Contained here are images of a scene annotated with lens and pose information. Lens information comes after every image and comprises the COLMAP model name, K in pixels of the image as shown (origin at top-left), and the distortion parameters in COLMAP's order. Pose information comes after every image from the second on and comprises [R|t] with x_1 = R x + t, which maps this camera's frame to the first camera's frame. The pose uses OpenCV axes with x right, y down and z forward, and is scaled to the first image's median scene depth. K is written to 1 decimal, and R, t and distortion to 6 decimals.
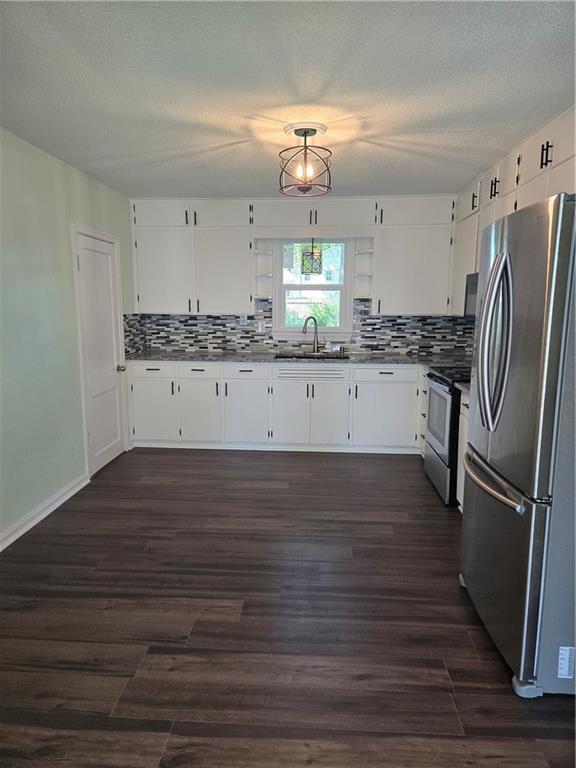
lens RADIAL K [[512.8, 0, 276.2], [0, 512.8, 381.0], [0, 0, 1]] dist [0.083043, -0.077450]
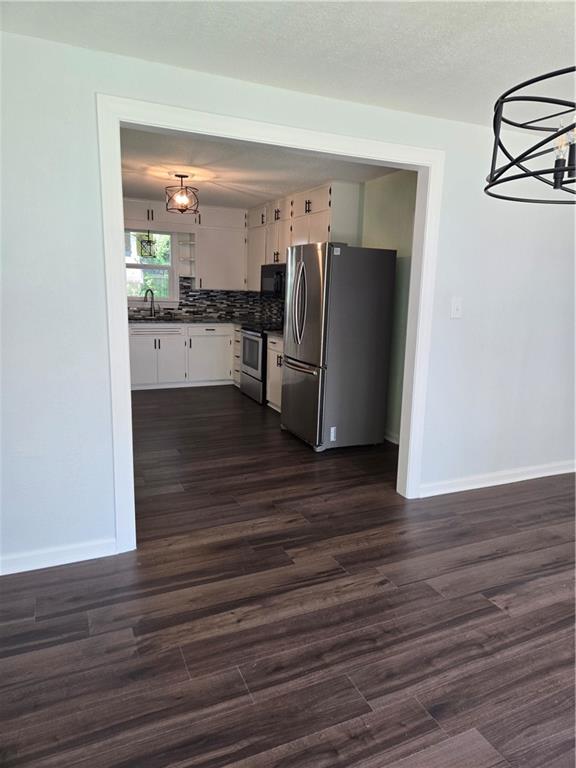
lens RADIAL K [[512.8, 0, 276.2], [0, 512.8, 381.0], [0, 0, 1]] dist [0.083043, -0.077450]
pose [[0.889022, -0.063285, 0.453470, -0.276596], [0.041643, 0.997473, 0.057564, 0.051262], [-0.455967, -0.032292, 0.889411, -0.367591]]
